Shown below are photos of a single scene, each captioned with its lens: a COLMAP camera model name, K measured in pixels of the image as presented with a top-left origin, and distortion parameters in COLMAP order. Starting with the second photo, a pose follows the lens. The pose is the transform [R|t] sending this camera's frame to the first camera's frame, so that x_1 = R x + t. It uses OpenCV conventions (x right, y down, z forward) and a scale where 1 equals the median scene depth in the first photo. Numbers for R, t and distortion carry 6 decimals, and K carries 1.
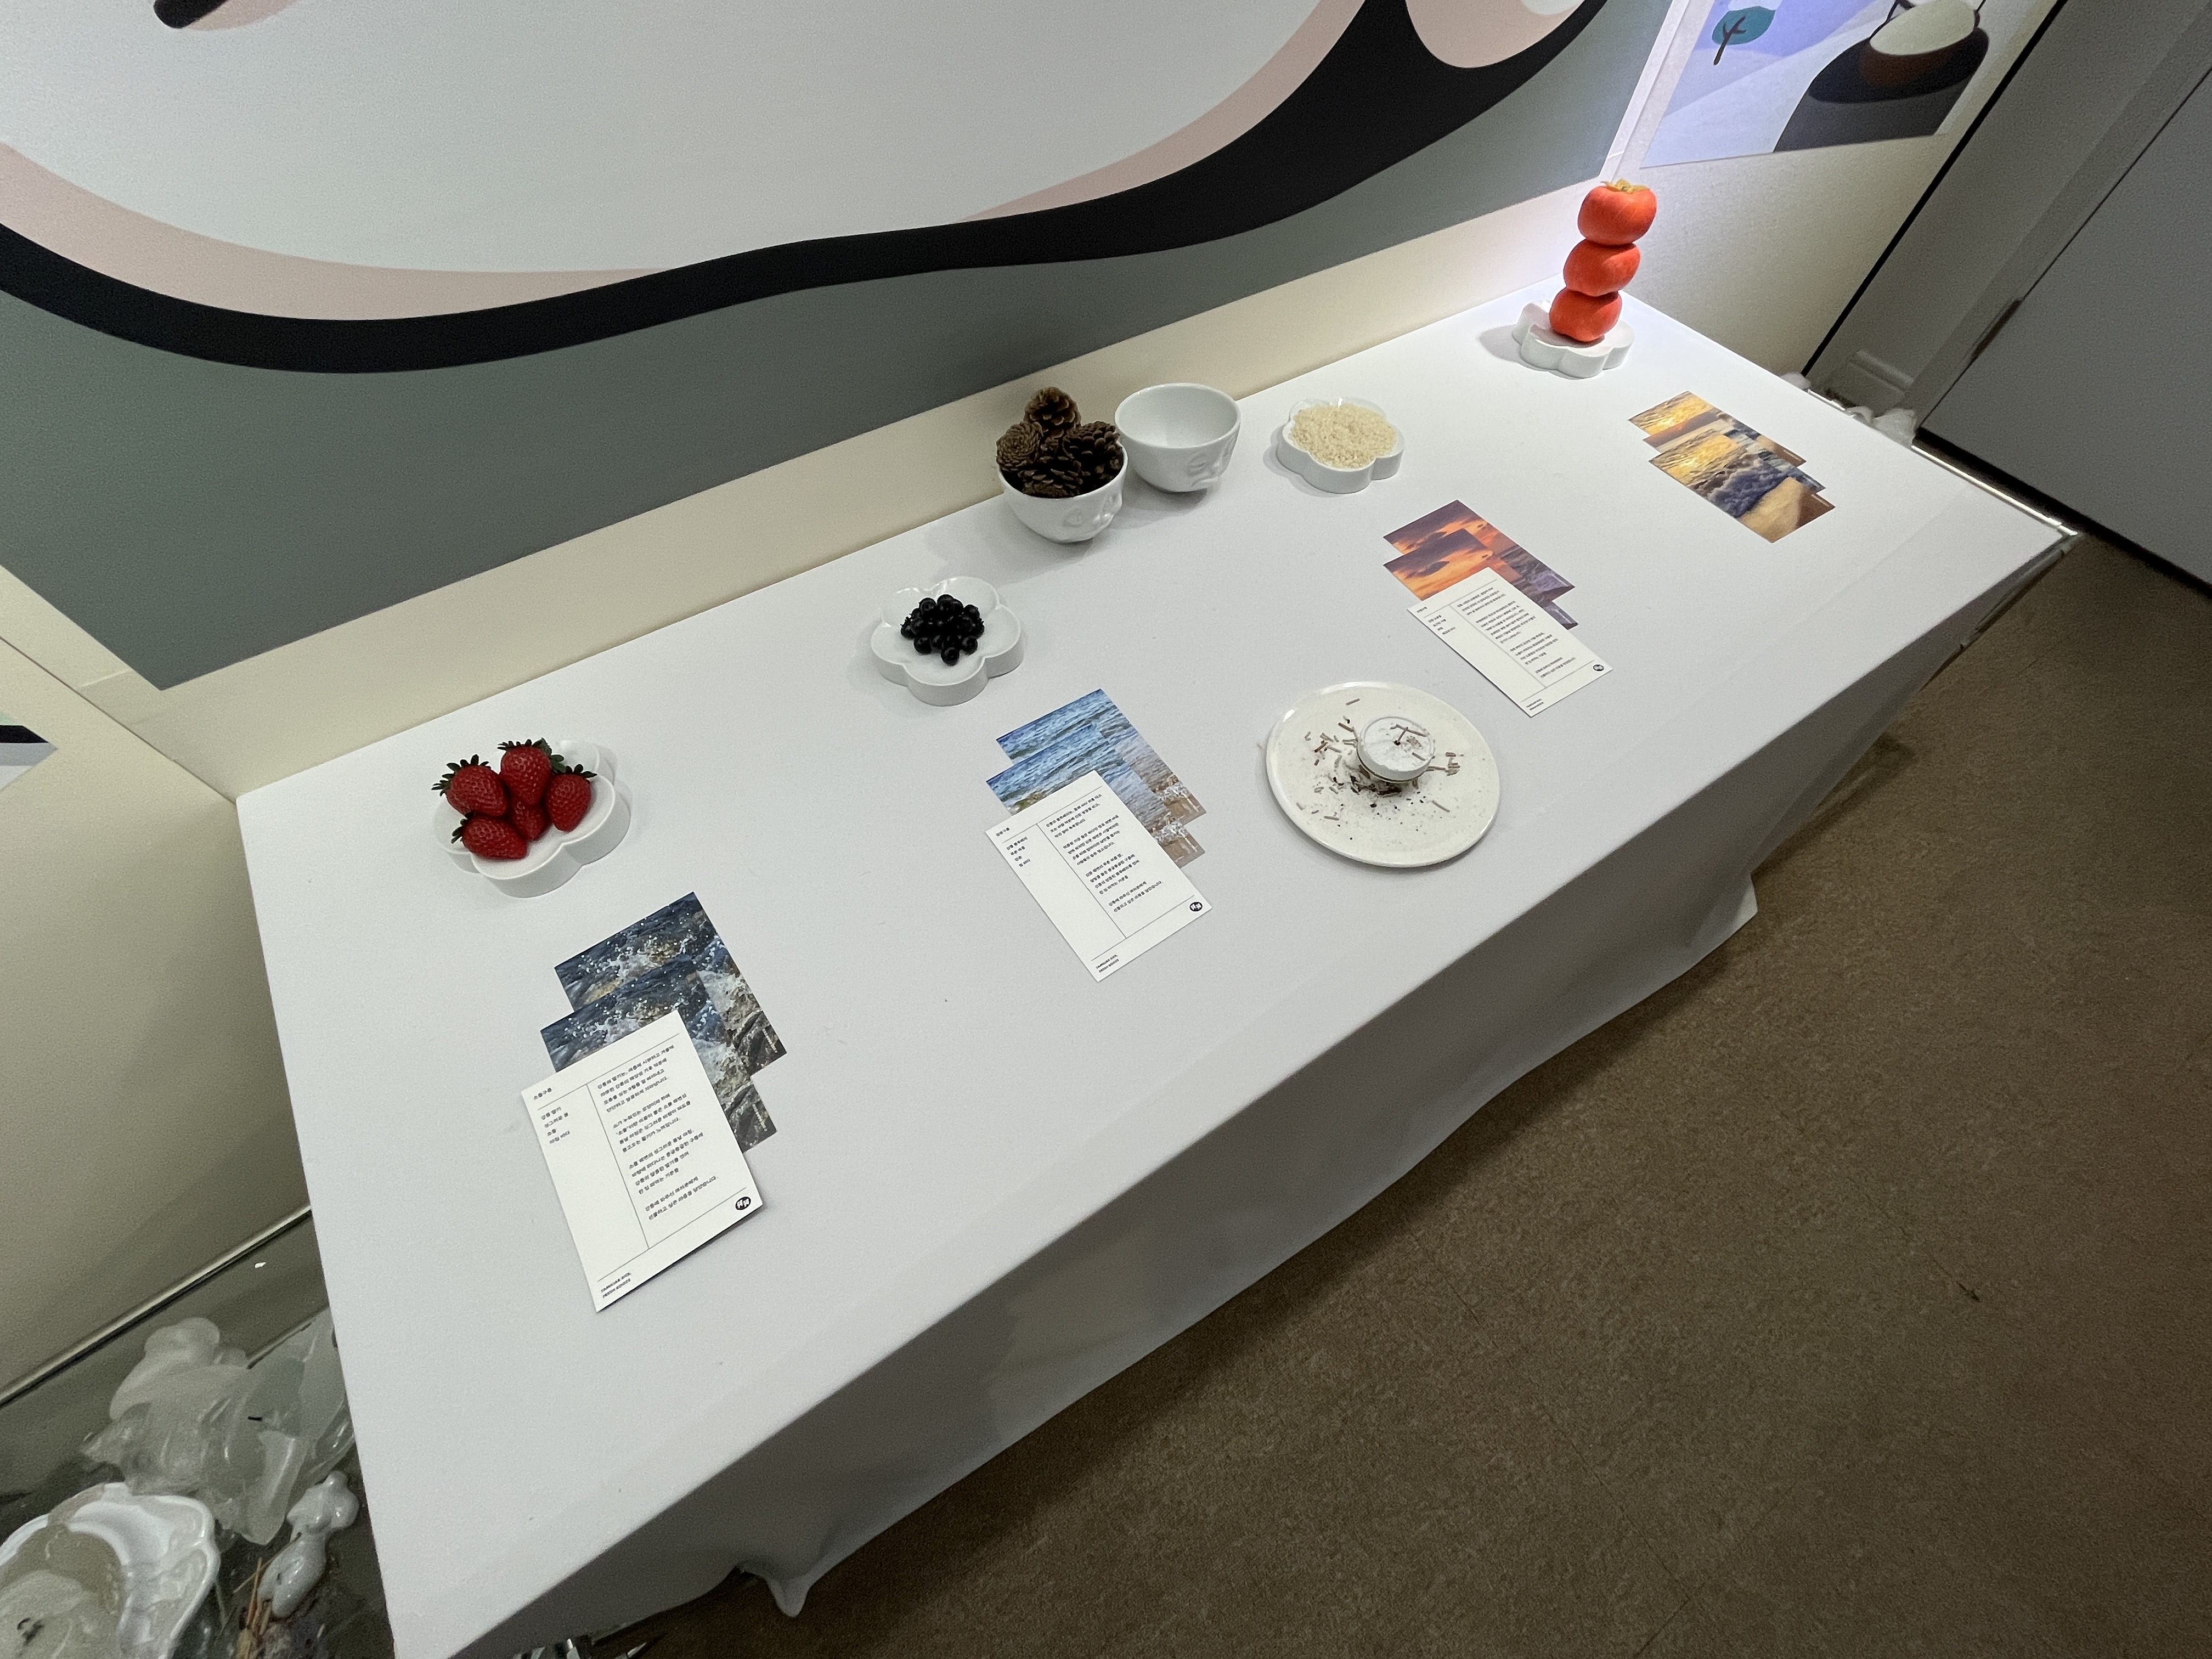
lens RADIAL K [[940.6, 0, 1106.0], [0, 940.6, 829.5], [0, 0, 1]] dist [-0.007888, -0.000195]
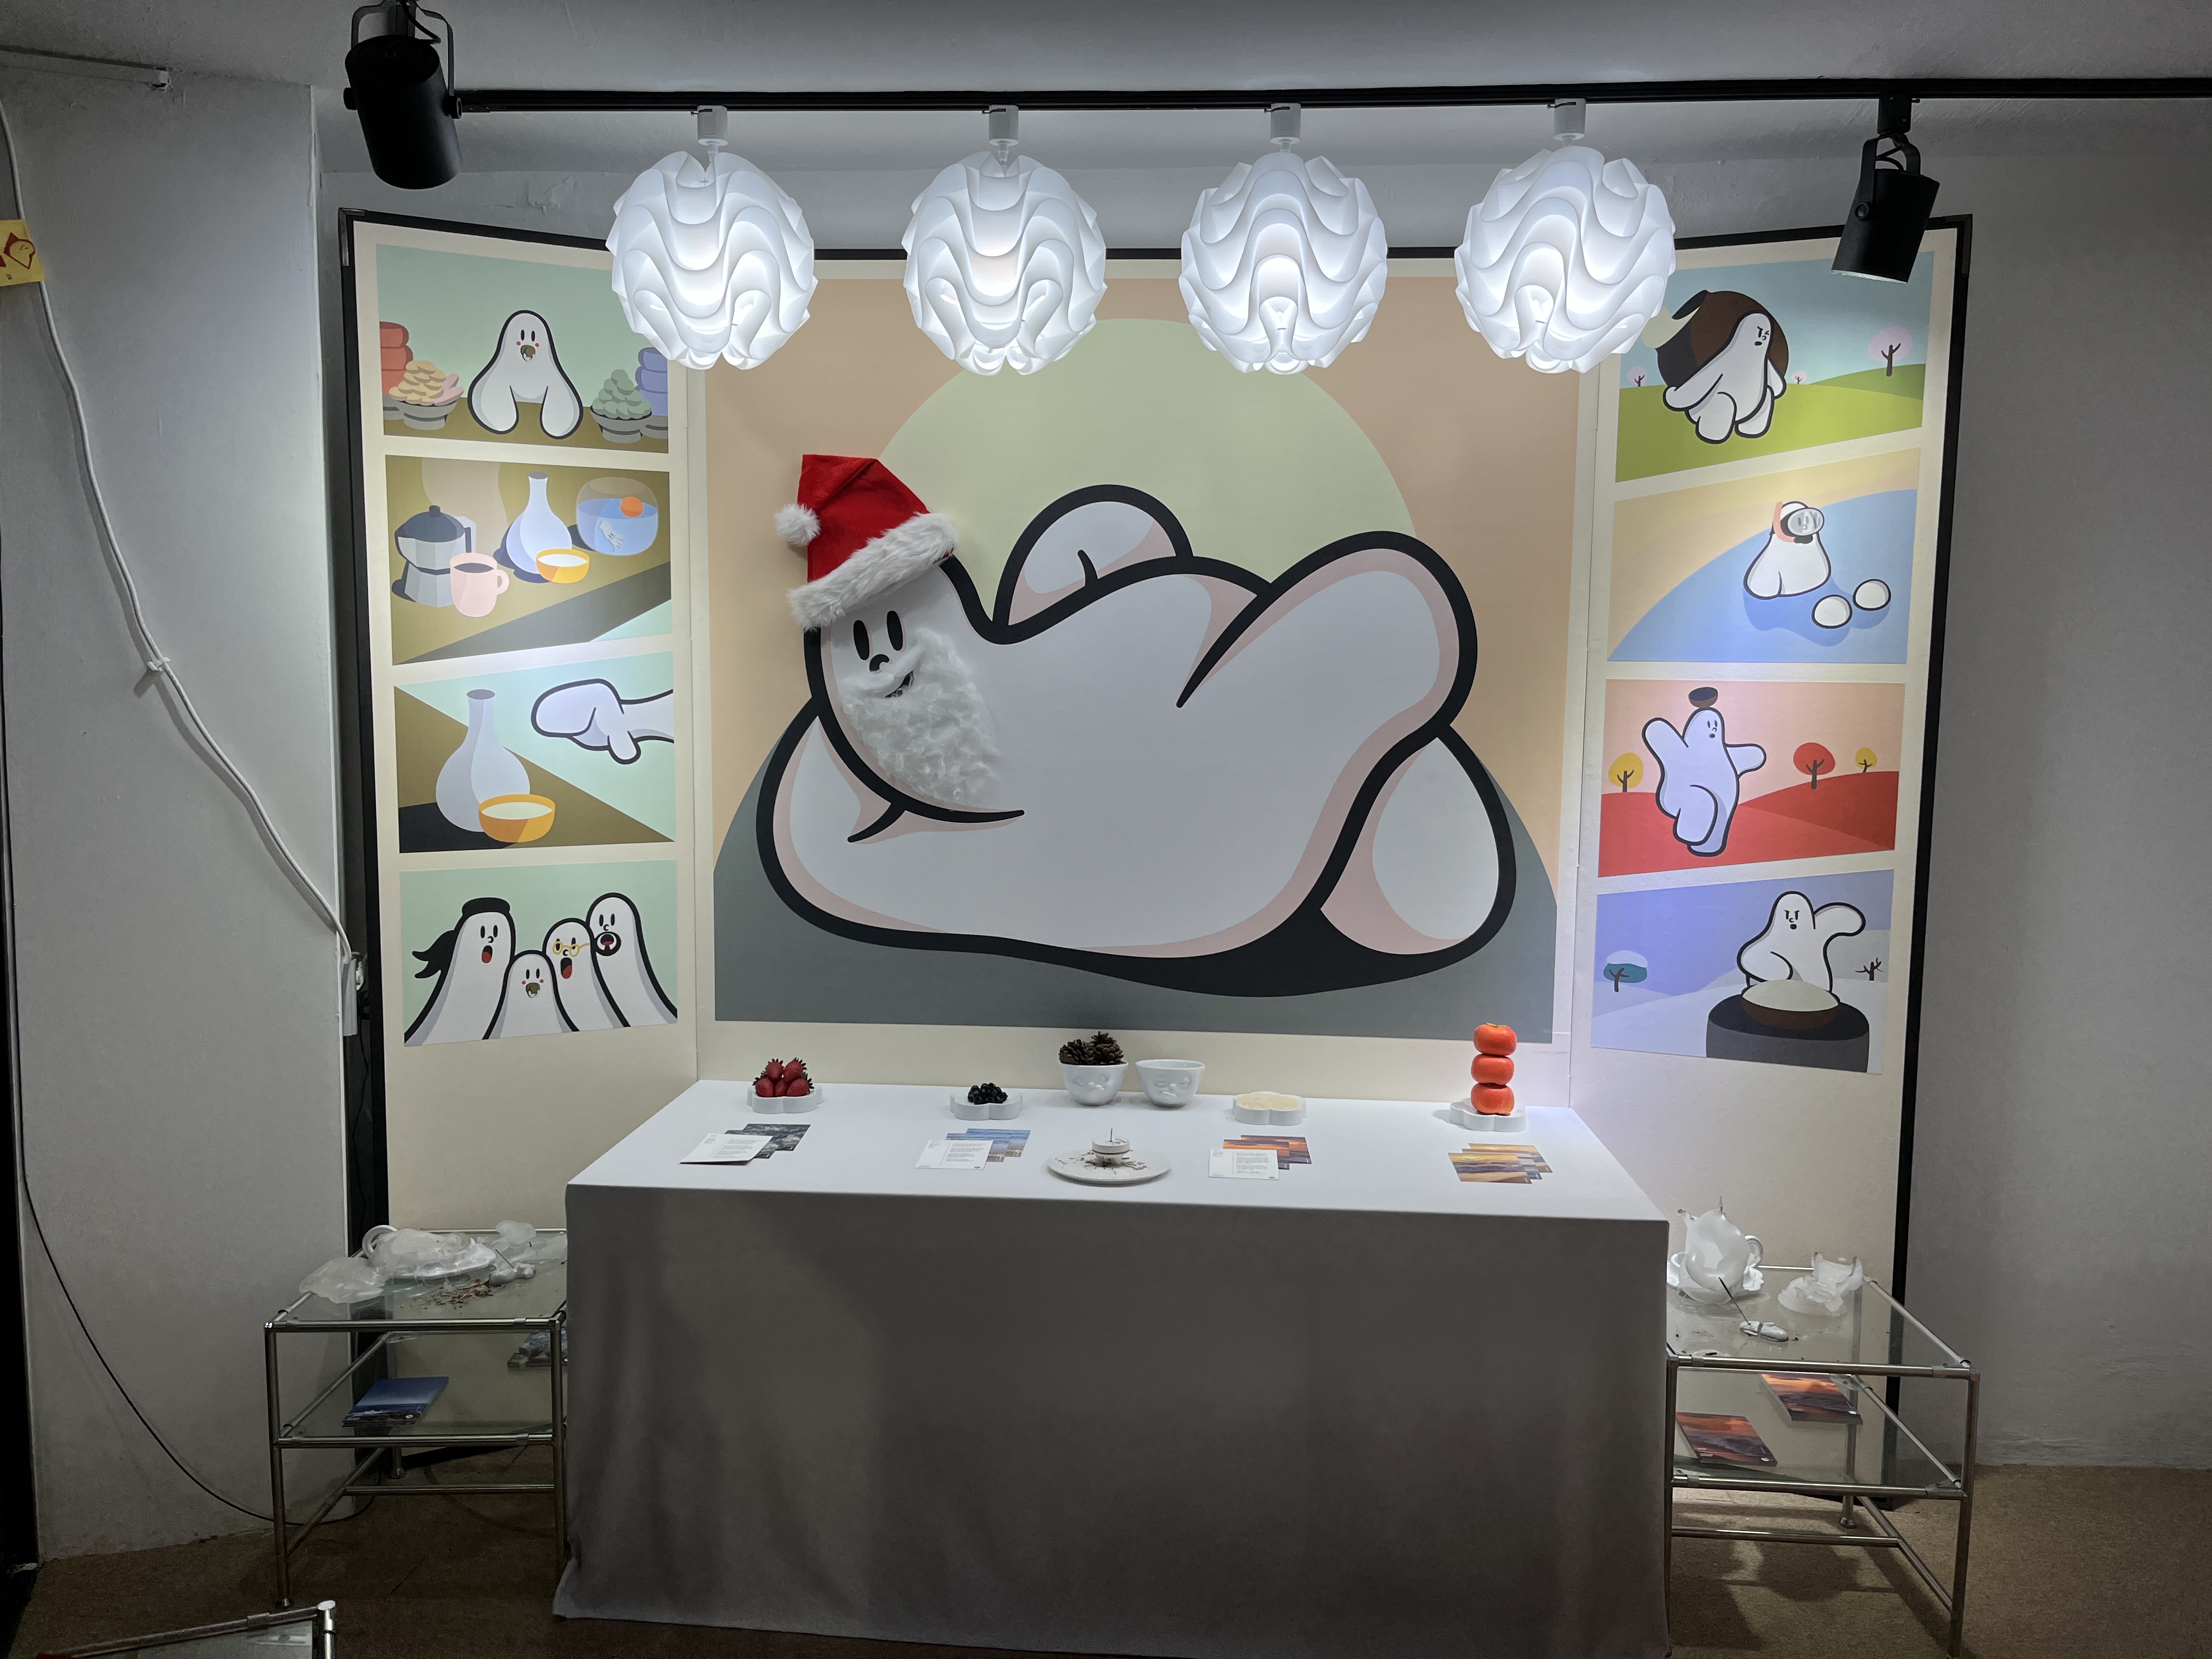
lens RADIAL K [[1653.0, 0, 1106.0], [0, 1653.0, 829.5], [0, 0, 1]] dist [0.000130, -0.000024]
pose [[0.797021, 0.053640, -0.601565, 2.106667], [-0.508883, 0.596073, -0.621076, 1.495110], [0.325262, 0.801136, 0.502380, -1.121078]]
